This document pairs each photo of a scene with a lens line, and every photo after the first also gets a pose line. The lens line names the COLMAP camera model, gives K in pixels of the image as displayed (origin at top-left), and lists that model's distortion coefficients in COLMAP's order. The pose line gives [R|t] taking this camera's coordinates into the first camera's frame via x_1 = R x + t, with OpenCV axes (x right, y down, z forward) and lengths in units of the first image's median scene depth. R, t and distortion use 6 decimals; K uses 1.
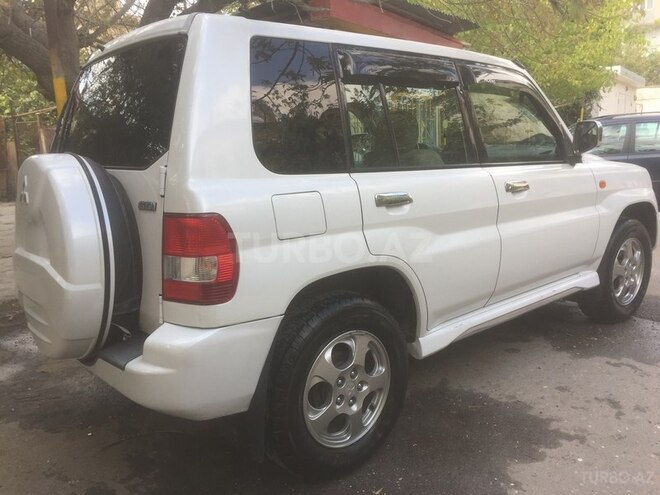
lens RADIAL K [[531.9, 0, 351.6], [0, 531.9, 248.2], [0, 0, 1]] dist [-0.001493, -0.002215]
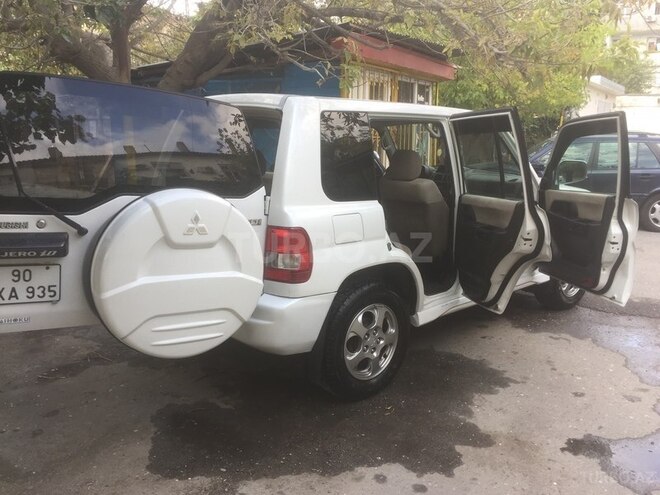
lens RADIAL K [[567.2, 0, 330.0], [0, 567.2, 247.5], [0, 0, 1]] dist [0.097322, -0.148173]
pose [[0.999067, 0.040652, 0.014548, -0.156590], [-0.041116, 0.998603, 0.033184, -0.053974], [-0.013179, -0.033751, 0.999343, -0.609153]]
